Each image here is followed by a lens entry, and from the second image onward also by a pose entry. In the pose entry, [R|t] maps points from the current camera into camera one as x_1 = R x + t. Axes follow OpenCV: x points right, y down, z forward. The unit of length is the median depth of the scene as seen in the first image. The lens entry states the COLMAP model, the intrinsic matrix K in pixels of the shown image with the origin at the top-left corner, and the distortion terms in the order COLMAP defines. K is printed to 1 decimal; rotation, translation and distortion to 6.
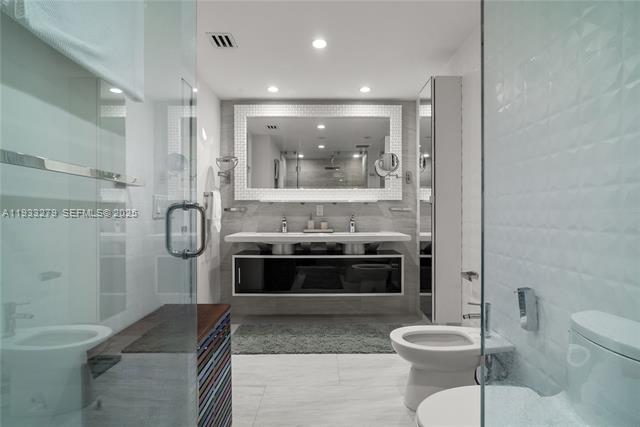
lens RADIAL K [[309.0, 0, 319.0], [0, 309.0, 206.6], [0, 0, 1]] dist [-0.002955, 0.001237]
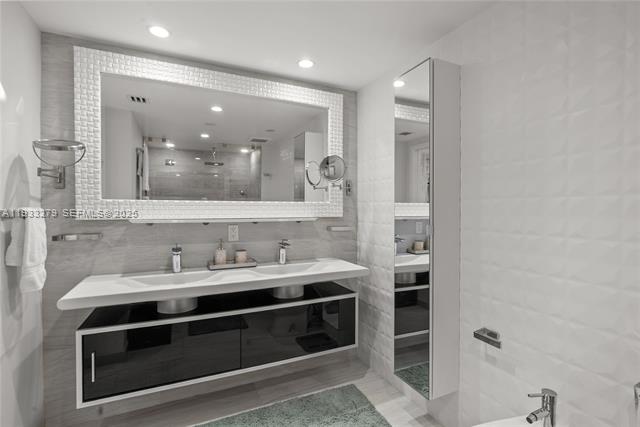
lens RADIAL K [[309.0, 0, 319.0], [0, 309.0, 206.6], [0, 0, 1]] dist [-0.002955, 0.001237]
pose [[0.901191, 0.001156, 0.433420, -0.121492], [-0.009218, 0.999821, 0.016499, -0.058739], [-0.433323, -0.018864, 0.901041, 0.318471]]
